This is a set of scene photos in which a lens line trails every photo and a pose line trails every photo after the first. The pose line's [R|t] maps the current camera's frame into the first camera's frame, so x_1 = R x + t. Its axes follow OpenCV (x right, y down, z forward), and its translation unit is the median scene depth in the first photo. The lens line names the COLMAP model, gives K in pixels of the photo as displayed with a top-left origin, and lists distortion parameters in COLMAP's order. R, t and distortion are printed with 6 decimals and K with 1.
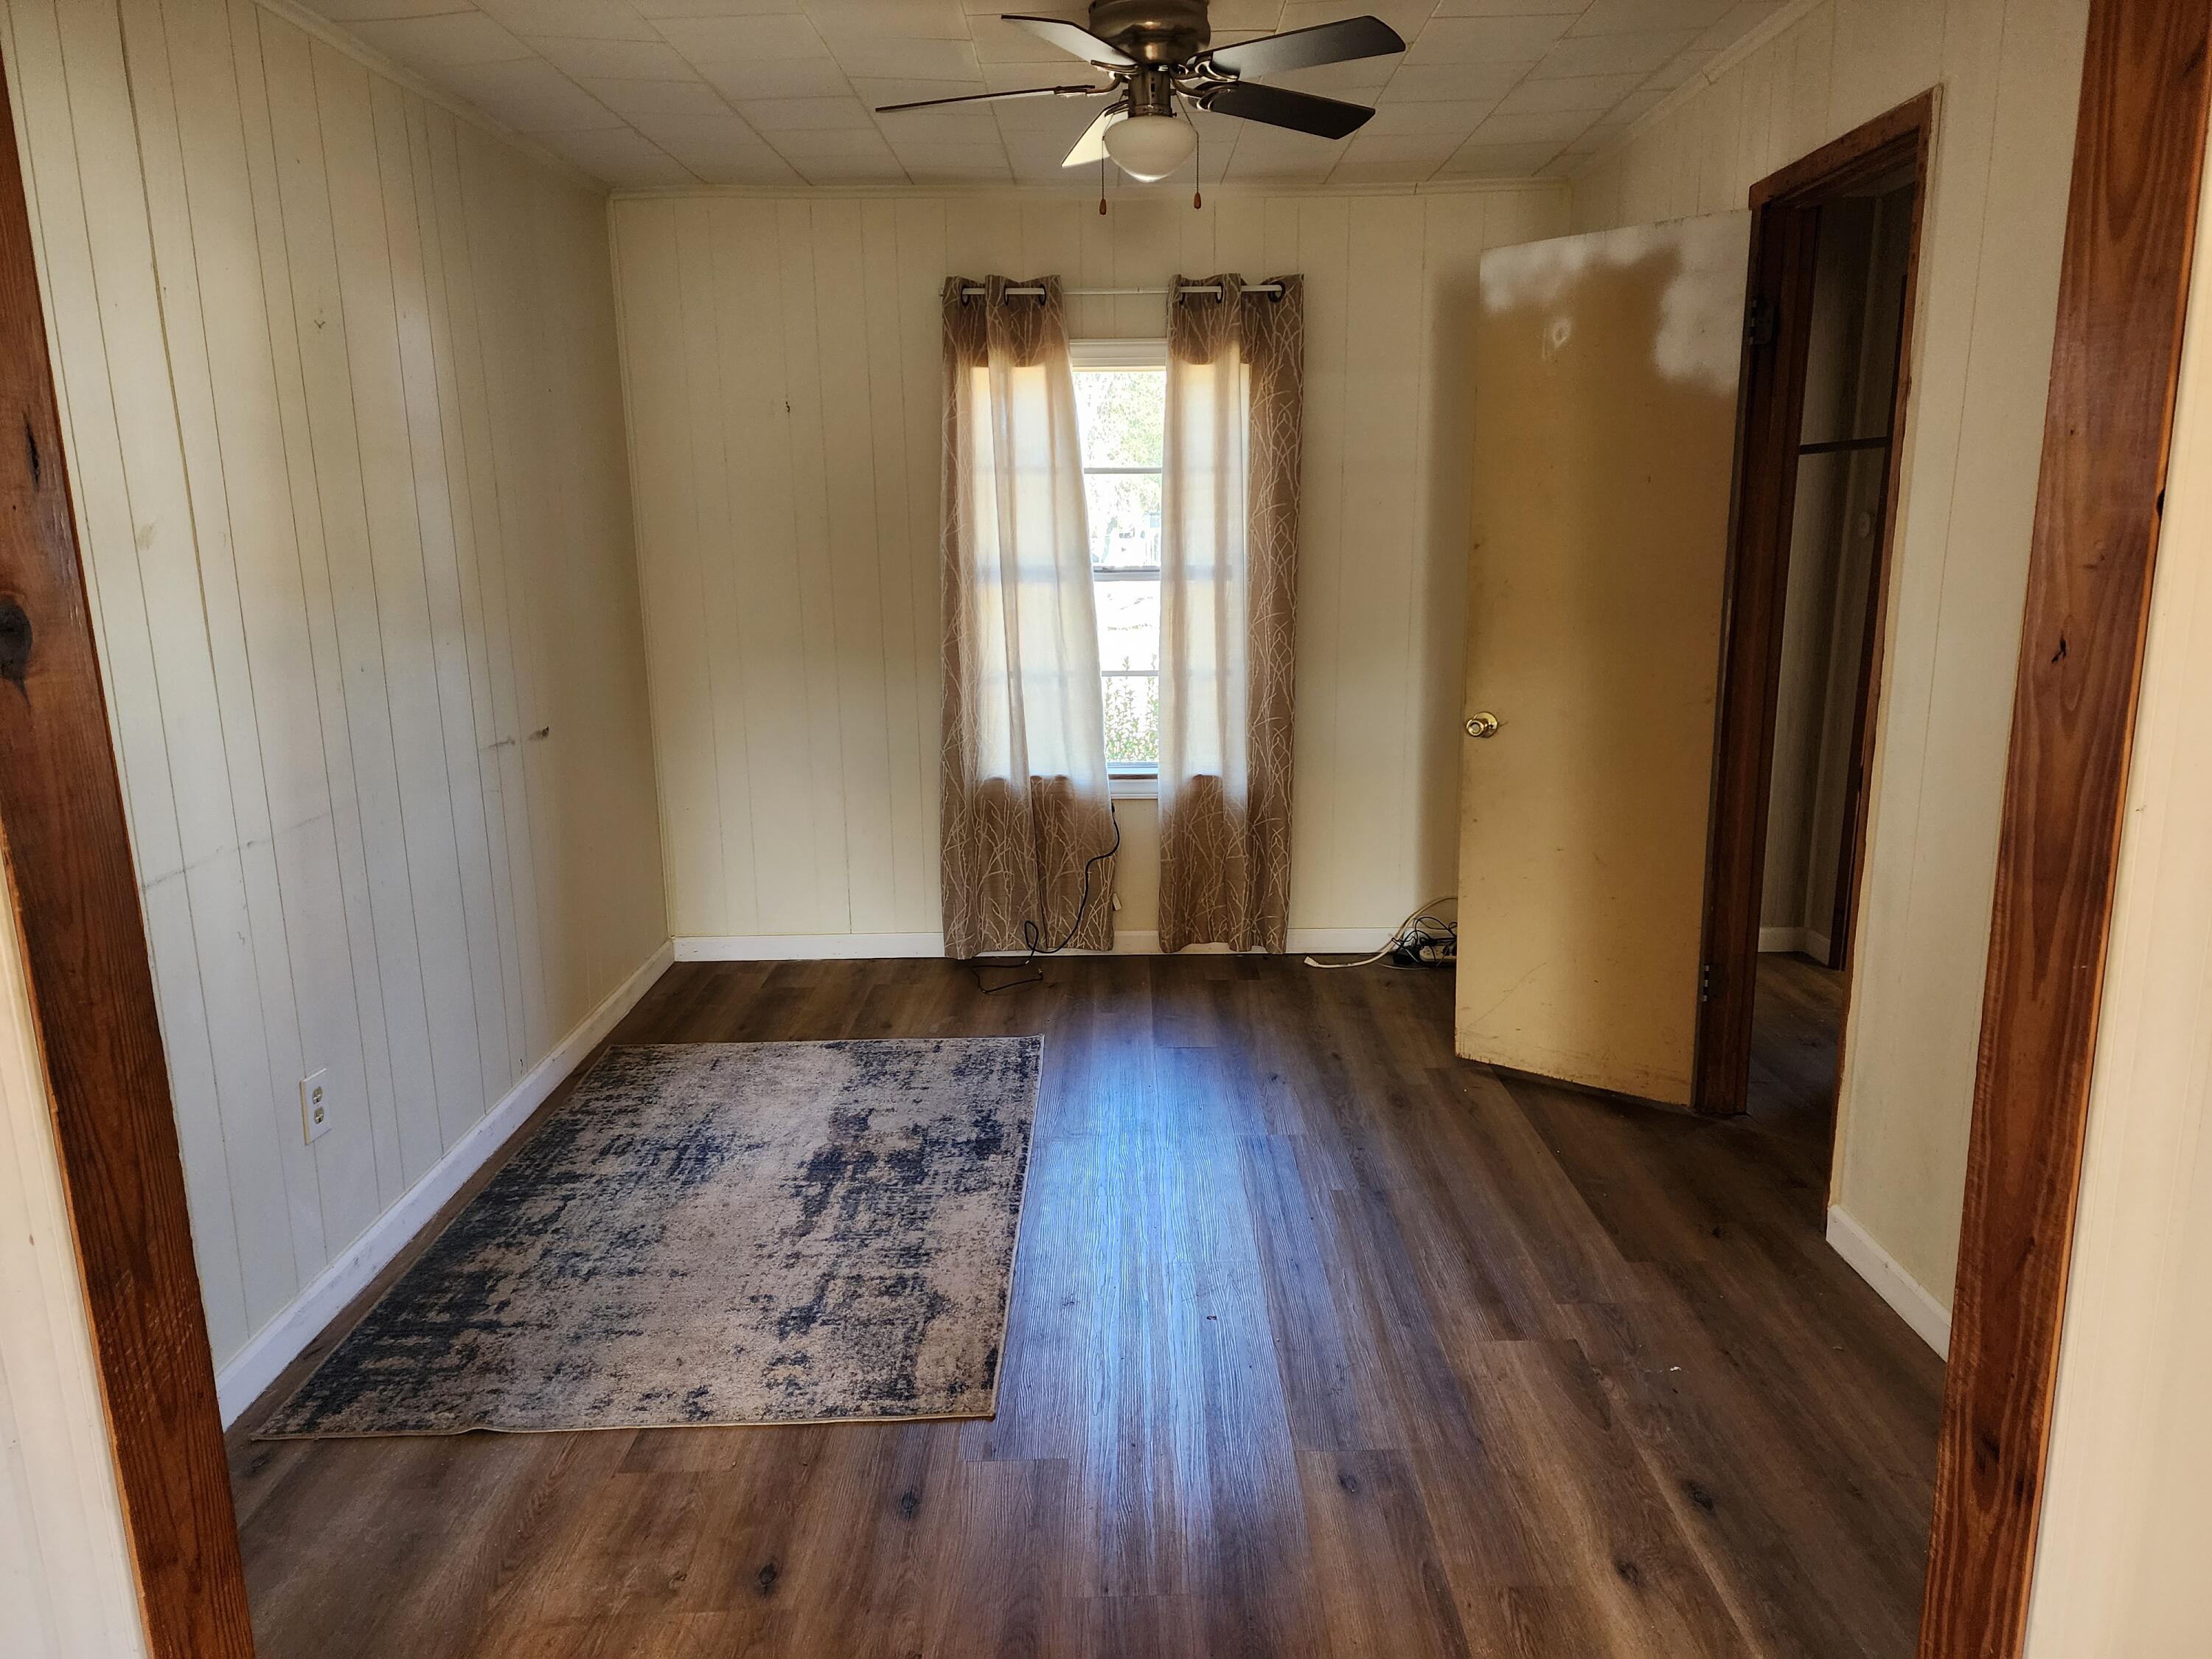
lens RADIAL K [[1486.8, 0, 1096.5], [0, 1486.8, 845.7], [0, 0, 1]] dist [0.075889, -0.041943]
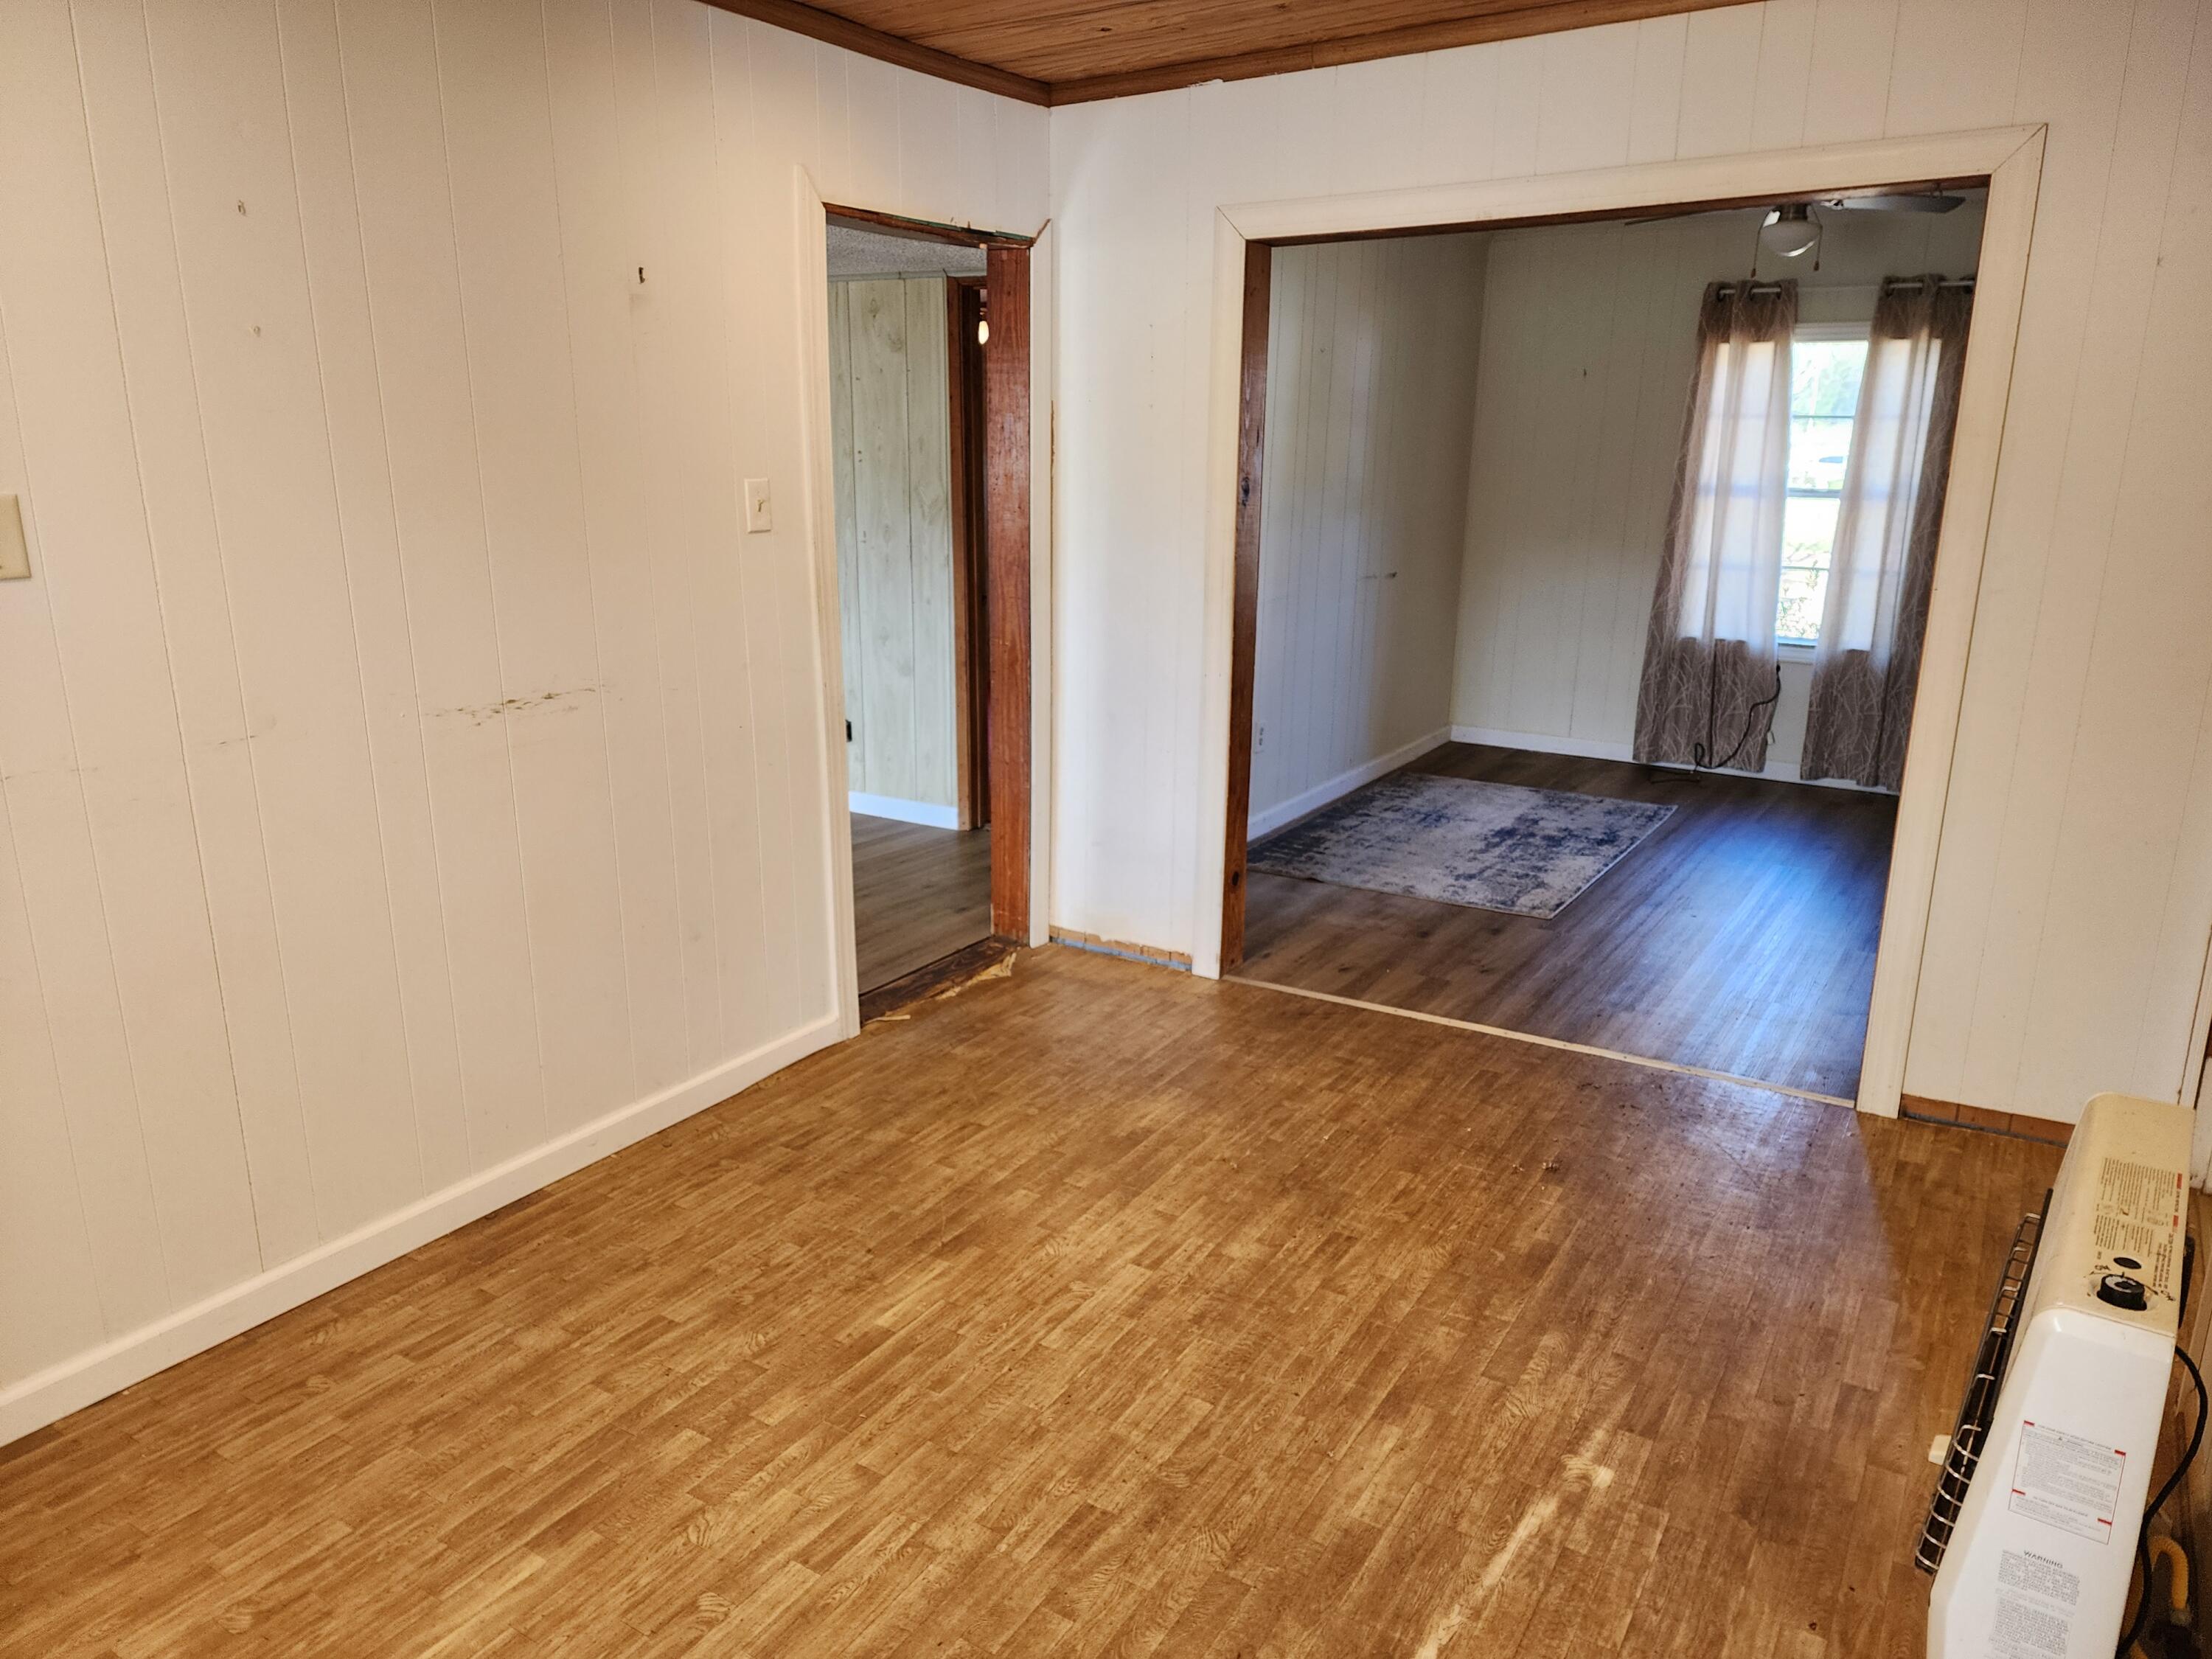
lens RADIAL K [[1486.3, 0, 1048.9], [0, 1486.3, 903.0], [0, 0, 1]] dist [0.000485, -0.001628]
pose [[0.831271, 0.185126, -0.524134, 0.251049], [-0.136182, 0.982003, 0.130863, 0.119286], [0.538928, -0.037405, 0.841521, -0.622098]]
